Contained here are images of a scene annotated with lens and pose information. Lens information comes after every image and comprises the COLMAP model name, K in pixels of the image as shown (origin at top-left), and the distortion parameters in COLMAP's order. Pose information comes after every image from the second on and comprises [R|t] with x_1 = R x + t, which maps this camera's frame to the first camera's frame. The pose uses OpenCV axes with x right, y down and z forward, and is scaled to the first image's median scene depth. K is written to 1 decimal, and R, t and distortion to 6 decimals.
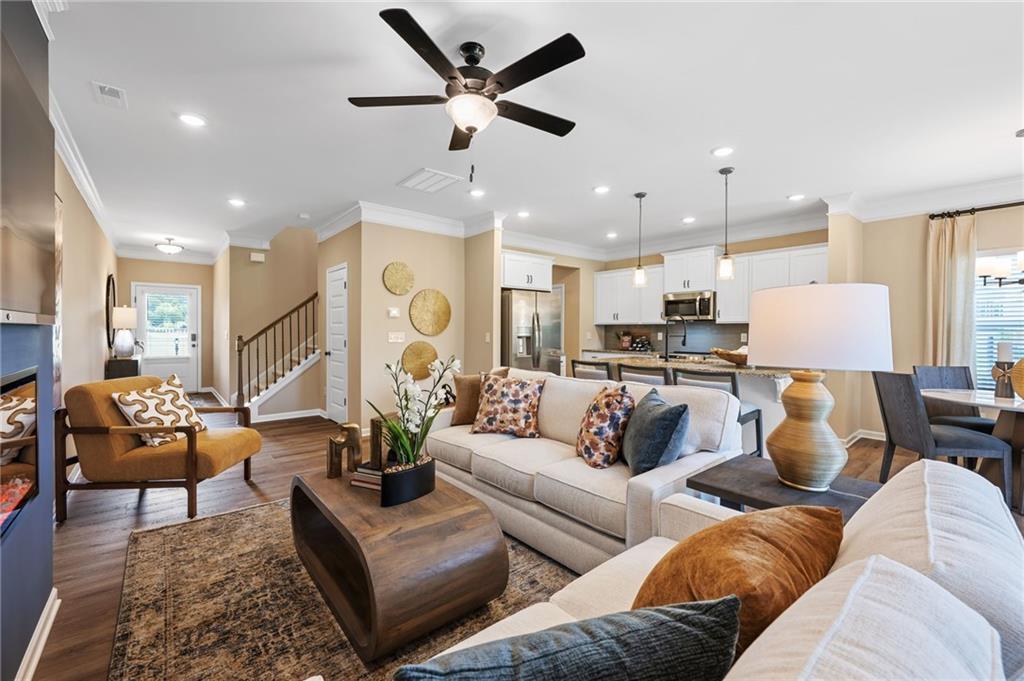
lens RADIAL K [[422.1, 0, 506.6], [0, 422.1, 334.5], [0, 0, 1]] dist [0.000026, -0.000137]
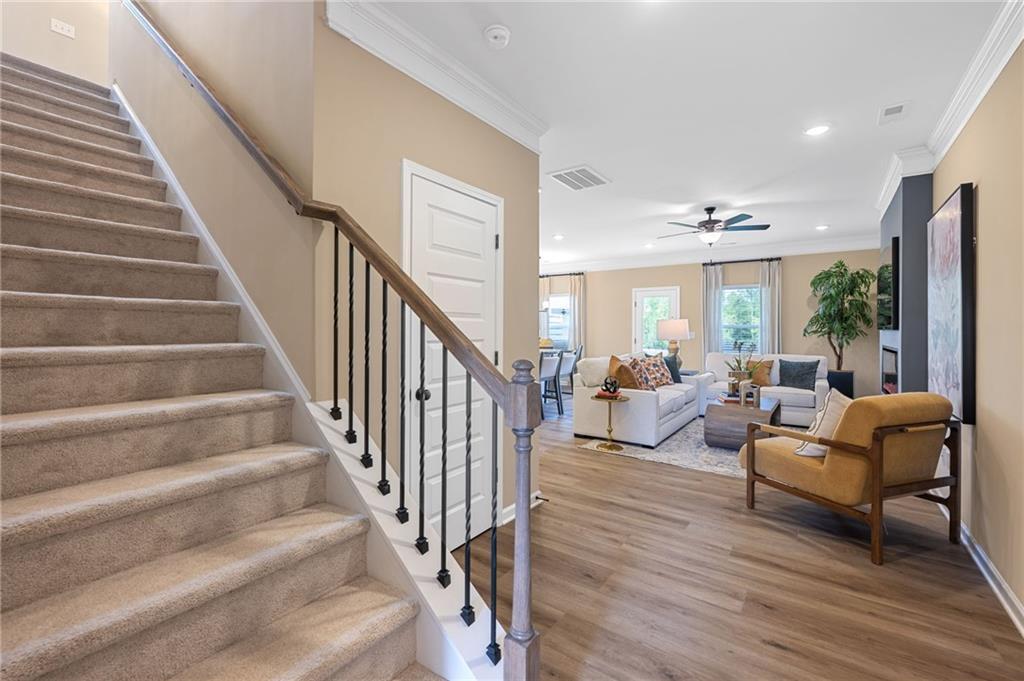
lens RADIAL K [[444.1, 0, 506.8], [0, 444.1, 328.4], [0, 0, 1]] dist [-0.000409, -0.000116]
pose [[-0.249903, -0.003010, 0.968266, -0.798611], [0.004291, 0.999982, 0.004216, -0.014054], [-0.968261, 0.005208, -0.249886, 0.996587]]
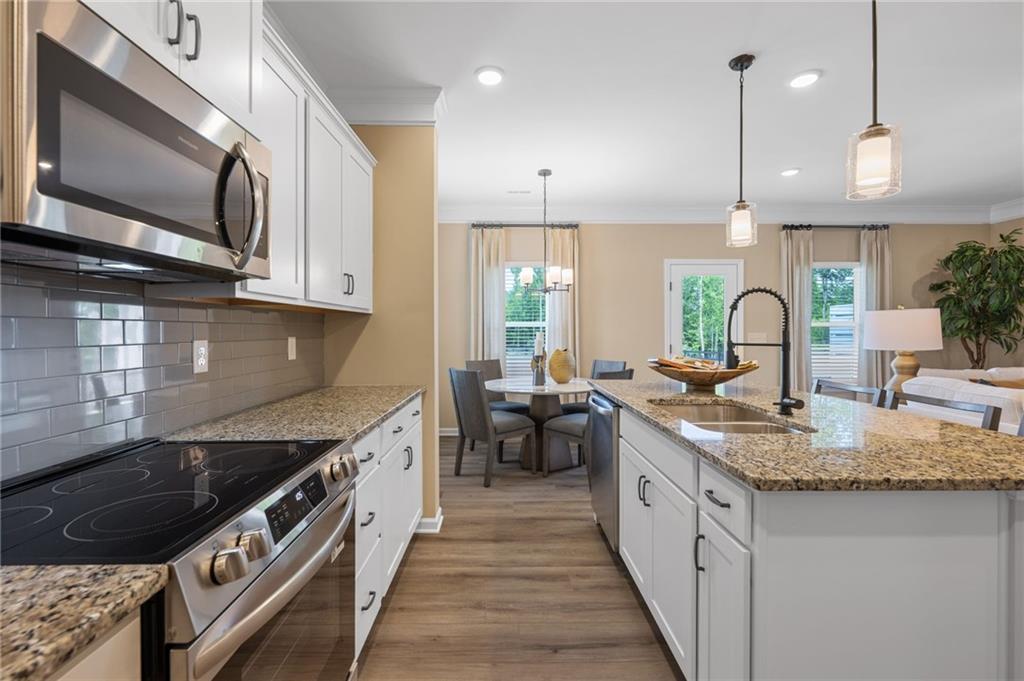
lens RADIAL K [[455.9, 0, 509.3], [0, 455.9, 331.4], [0, 0, 1]] dist [-0.002009, -0.000367]
pose [[-0.775881, -0.004590, 0.630862, 0.233841], [0.005439, 0.999888, 0.013964, -0.012709], [-0.630855, 0.014266, -0.775769, 1.101435]]
